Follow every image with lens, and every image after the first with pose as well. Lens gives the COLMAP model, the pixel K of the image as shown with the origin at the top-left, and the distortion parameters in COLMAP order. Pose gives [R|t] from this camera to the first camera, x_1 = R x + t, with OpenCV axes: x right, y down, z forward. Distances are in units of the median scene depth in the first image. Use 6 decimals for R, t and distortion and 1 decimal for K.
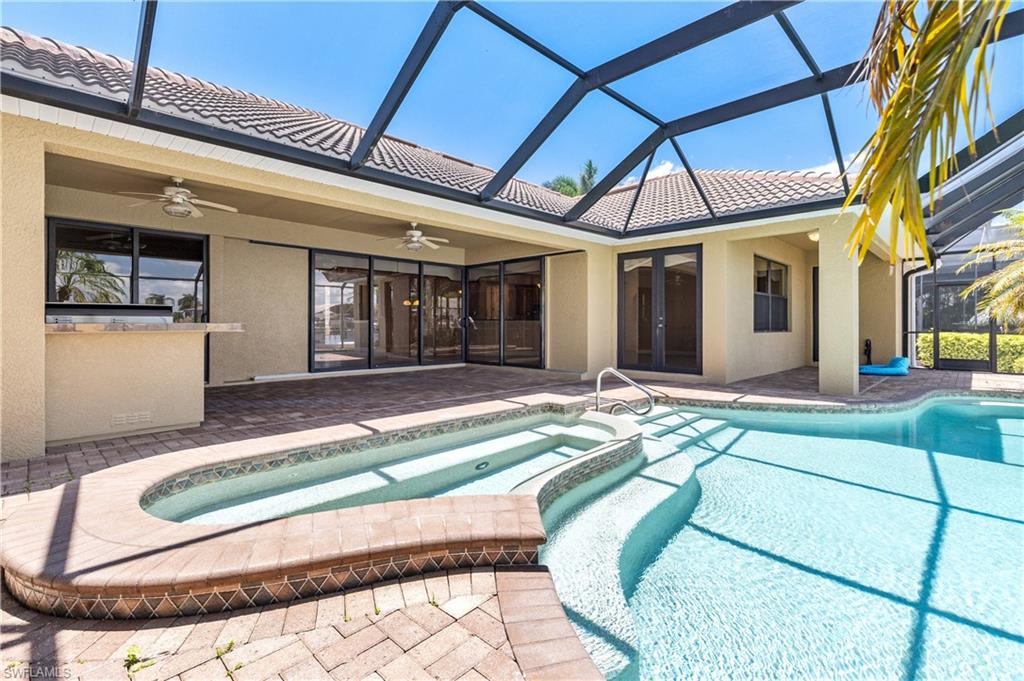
lens RADIAL K [[461.5, 0, 518.5], [0, 461.5, 341.3], [0, 0, 1]] dist [0.007049, 0.000386]
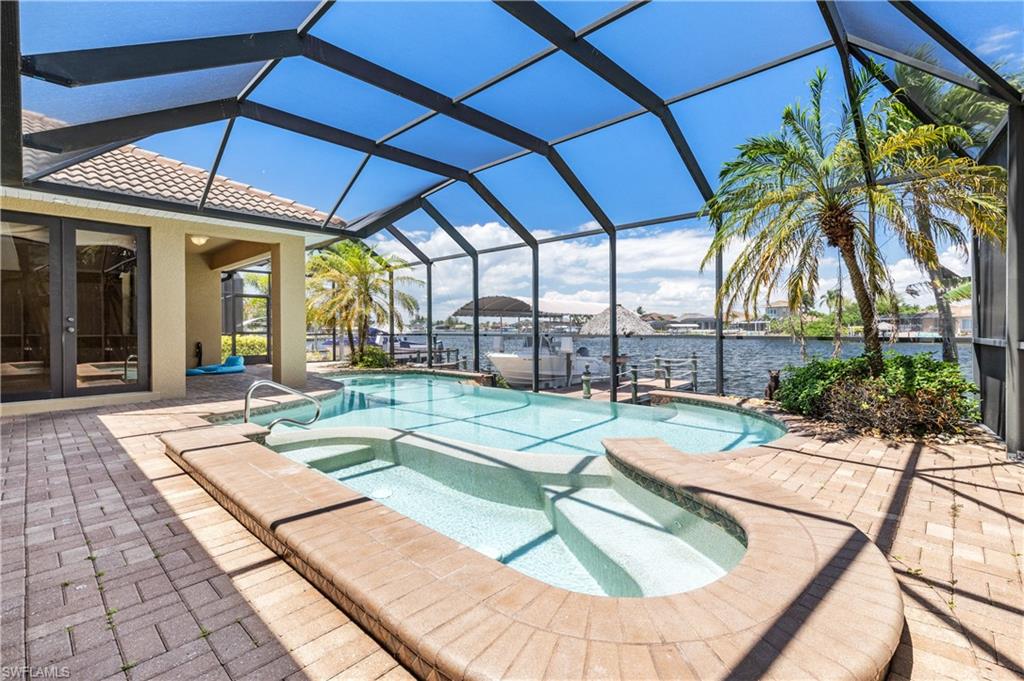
lens RADIAL K [[461.5, 0, 518.5], [0, 461.5, 341.3], [0, 0, 1]] dist [0.007049, 0.000386]
pose [[-0.004324, -0.024575, 0.999689, -0.412710], [0.033565, 0.999131, 0.024706, -0.011425], [-0.999427, 0.033661, -0.003495, 0.355094]]
